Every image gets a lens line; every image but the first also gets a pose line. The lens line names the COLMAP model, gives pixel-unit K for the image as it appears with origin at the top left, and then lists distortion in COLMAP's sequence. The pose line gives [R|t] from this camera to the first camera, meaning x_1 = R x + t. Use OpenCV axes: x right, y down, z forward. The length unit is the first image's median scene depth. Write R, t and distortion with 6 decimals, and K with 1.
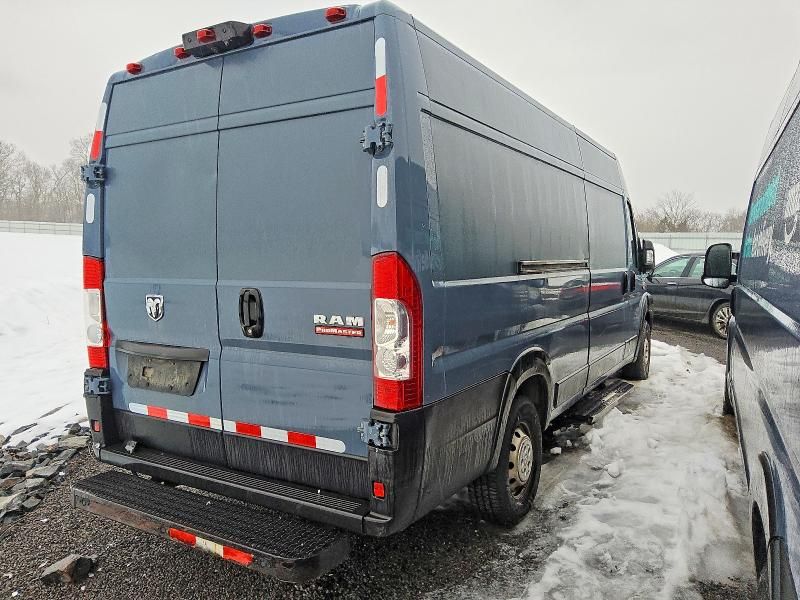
lens RADIAL K [[613.4, 0, 400.2], [0, 613.4, 282.5], [0, 0, 1]] dist [0.016281, 0.004555]
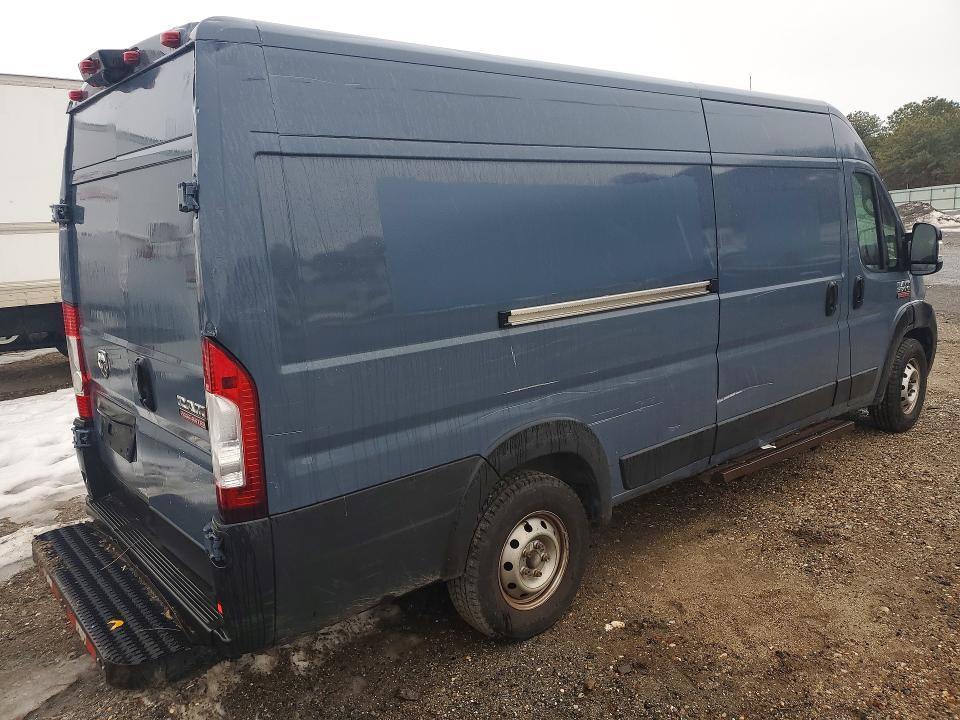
lens RADIAL K [[736.0, 0, 480.2], [0, 736.0, 339.0], [0, 0, 1]] dist [0.016281, 0.004555]
pose [[0.945572, 0.027331, -0.324264, 0.475679], [0.014698, 0.991863, 0.126459, -0.123634], [0.325082, -0.124342, 0.937476, 0.135681]]
